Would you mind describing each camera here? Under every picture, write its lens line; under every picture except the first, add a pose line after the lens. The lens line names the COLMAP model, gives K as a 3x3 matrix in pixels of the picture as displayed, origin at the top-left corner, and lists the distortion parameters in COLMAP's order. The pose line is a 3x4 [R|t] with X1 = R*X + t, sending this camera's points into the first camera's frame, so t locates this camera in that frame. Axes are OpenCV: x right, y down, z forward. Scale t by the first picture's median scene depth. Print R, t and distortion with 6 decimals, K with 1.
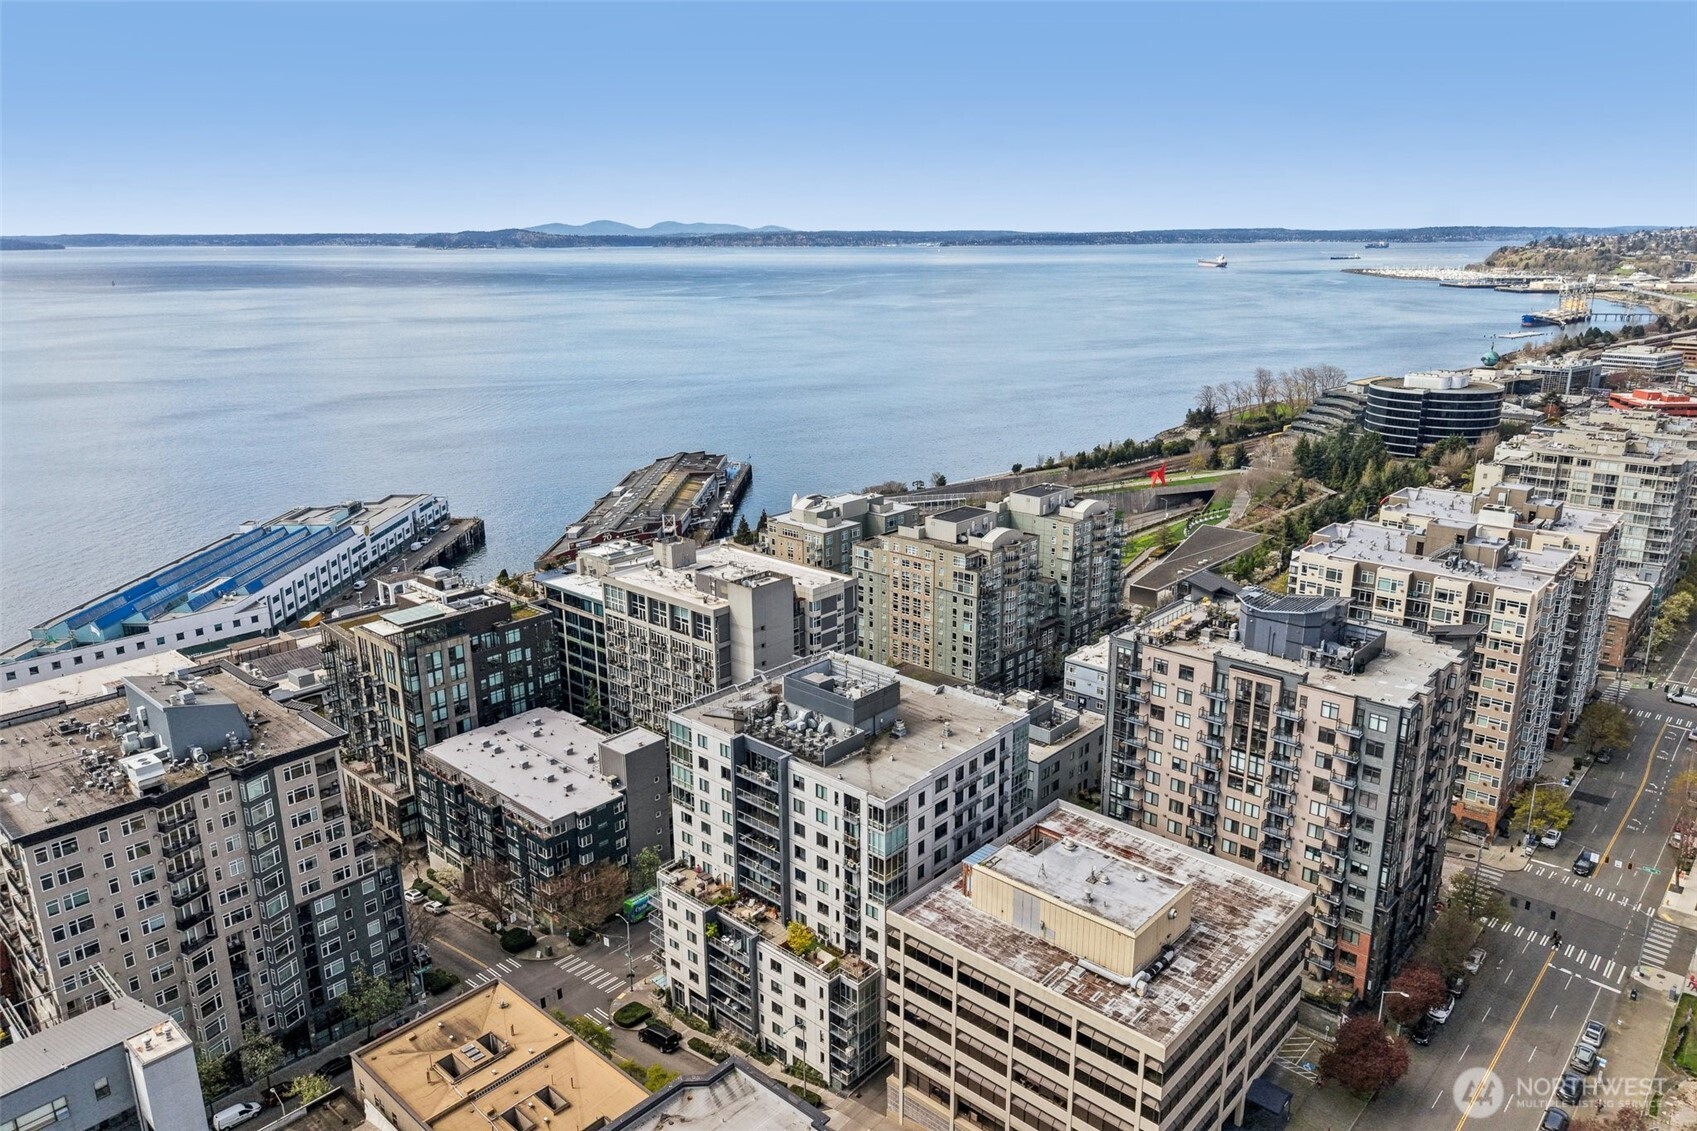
lens RADIAL K [[1147.2, 0, 851.9], [0, 1147.2, 571.4], [0, 0, 1]] dist [0.026386, -0.023314]
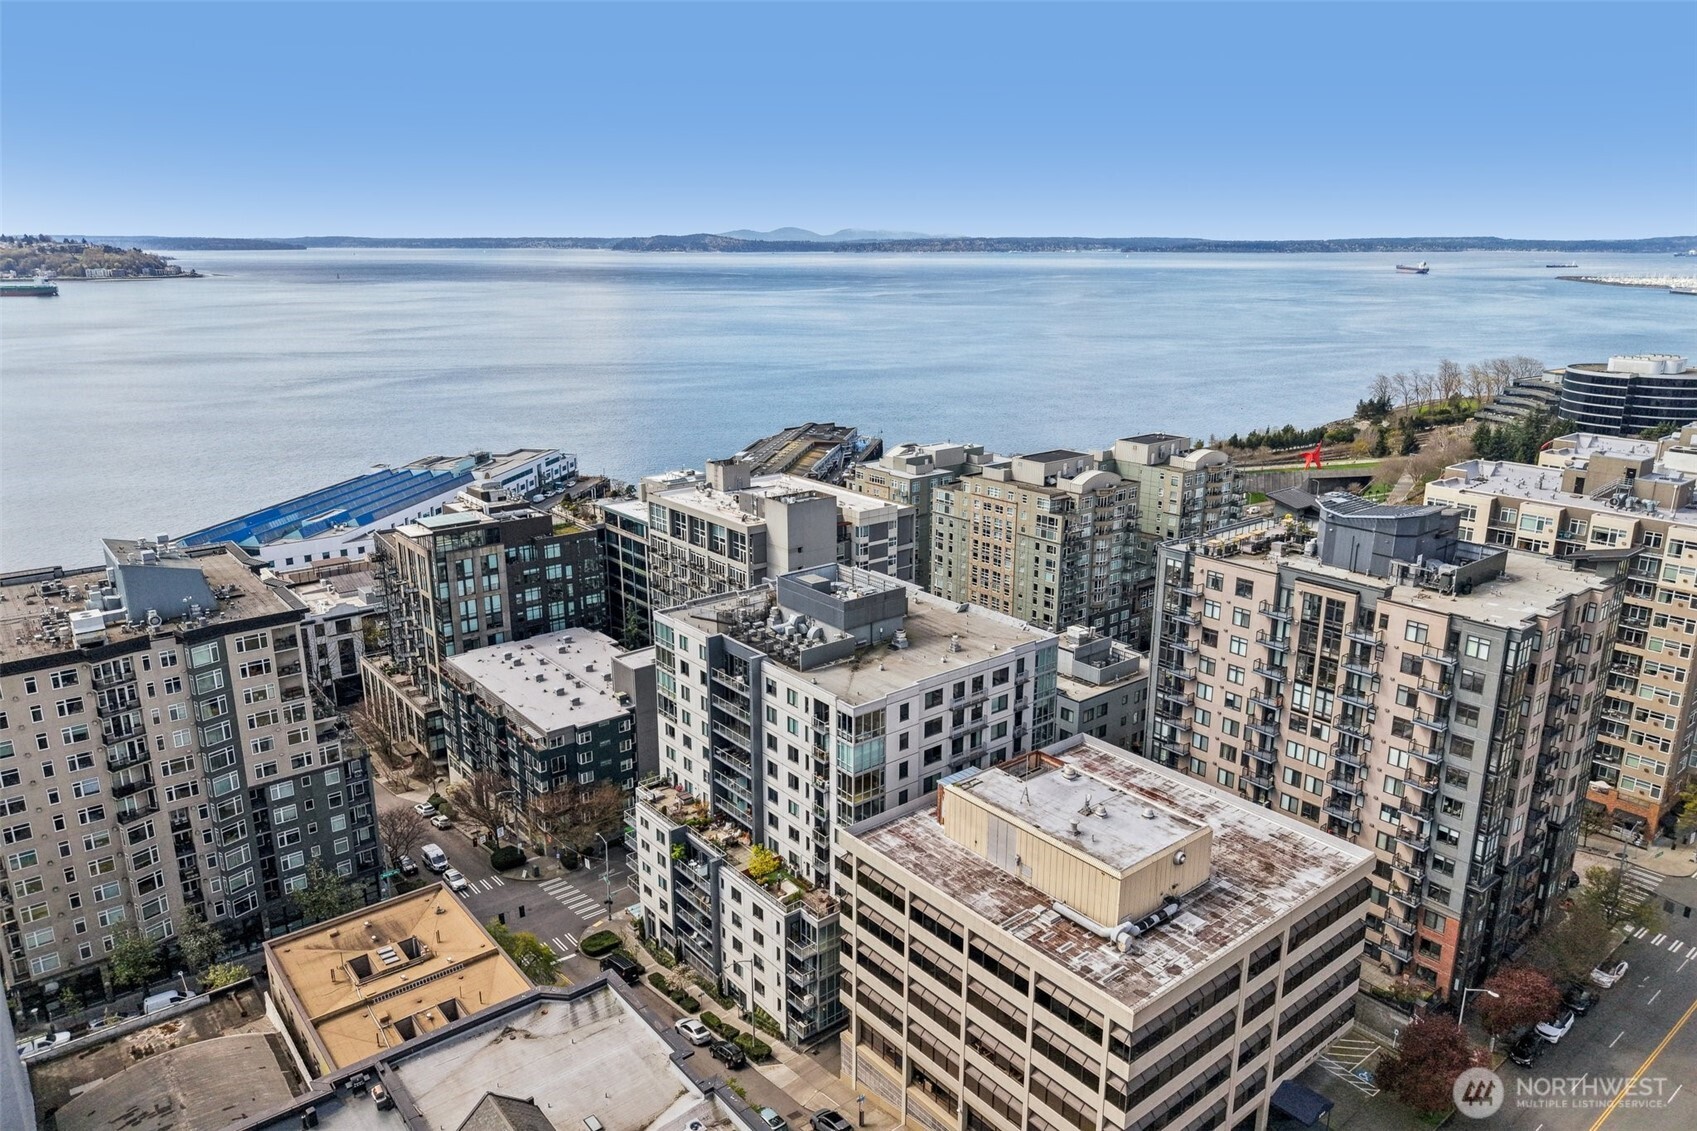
lens RADIAL K [[1135.1, 0, 848.5], [0, 1135.1, 565.5], [0, 0, 1]] dist [0.035029, -0.038071]
pose [[0.988264, 0.048073, -0.144992, 0.124179], [-0.049207, 0.998780, -0.004241, 0.086747], [0.144612, 0.011326, 0.989424, 0.144494]]
